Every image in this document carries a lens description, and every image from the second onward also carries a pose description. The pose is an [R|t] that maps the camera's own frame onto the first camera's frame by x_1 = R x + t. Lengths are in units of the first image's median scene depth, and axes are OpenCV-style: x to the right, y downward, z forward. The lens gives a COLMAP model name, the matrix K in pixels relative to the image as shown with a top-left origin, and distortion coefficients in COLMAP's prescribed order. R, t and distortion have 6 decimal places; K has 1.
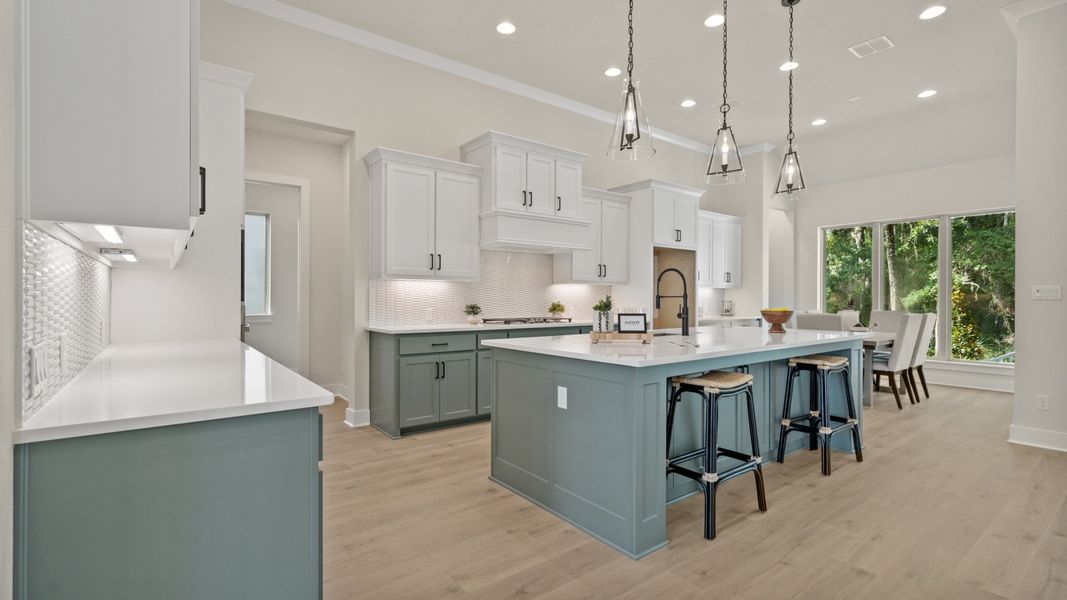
lens RADIAL K [[484.2, 0, 528.7], [0, 484.2, 299.7], [0, 0, 1]] dist [-0.001848, 0.000485]
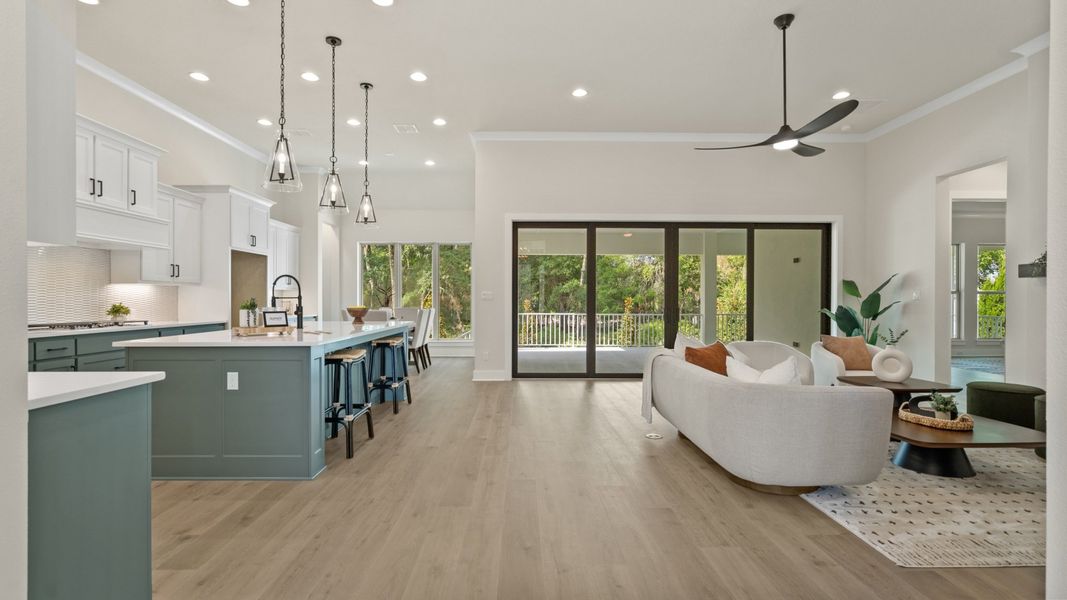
lens RADIAL K [[484.2, 0, 528.7], [0, 484.2, 299.7], [0, 0, 1]] dist [-0.001848, 0.000485]
pose [[0.594199, -0.003403, 0.804311, -0.247308], [0.004189, 0.999991, 0.001137, -0.000198], [-0.804307, 0.002693, 0.594207, -0.170006]]
